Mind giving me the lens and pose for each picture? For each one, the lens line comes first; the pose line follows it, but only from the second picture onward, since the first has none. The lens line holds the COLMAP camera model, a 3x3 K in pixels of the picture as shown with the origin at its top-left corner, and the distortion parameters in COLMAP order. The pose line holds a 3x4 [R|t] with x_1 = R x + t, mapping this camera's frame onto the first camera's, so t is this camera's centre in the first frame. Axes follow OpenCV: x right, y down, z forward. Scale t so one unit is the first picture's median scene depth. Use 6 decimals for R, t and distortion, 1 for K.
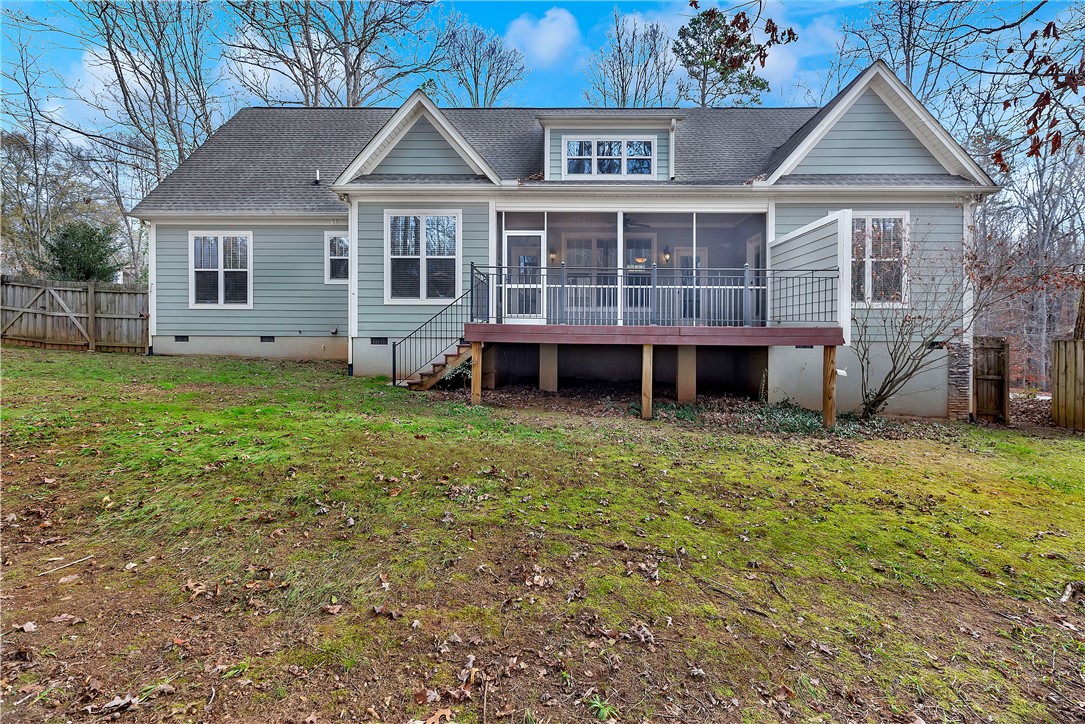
lens RADIAL K [[507.4, 0, 547.1], [0, 507.4, 359.1], [0, 0, 1]] dist [0.001457, -0.000563]
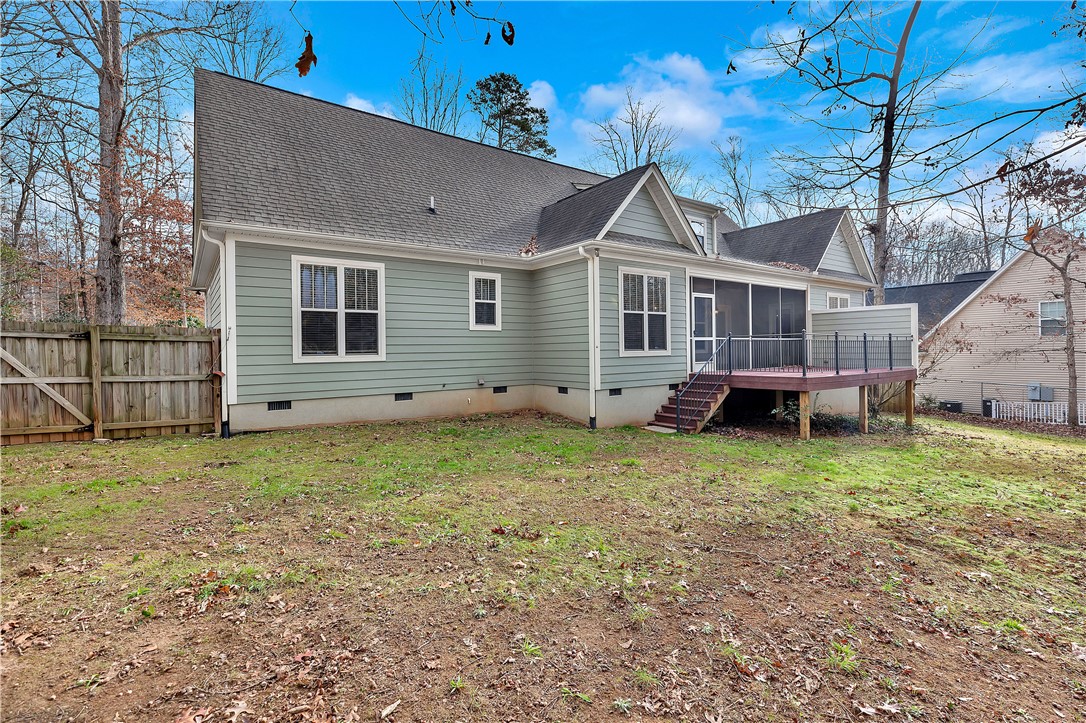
lens RADIAL K [[507.8, 0, 547.6], [0, 507.8, 358.6], [0, 0, 1]] dist [0.001457, -0.000563]
pose [[0.790888, -0.031501, 0.611149, -0.865116], [0.050076, 0.998656, -0.013330, -0.078322], [-0.609908, 0.041147, 0.791403, 0.213237]]
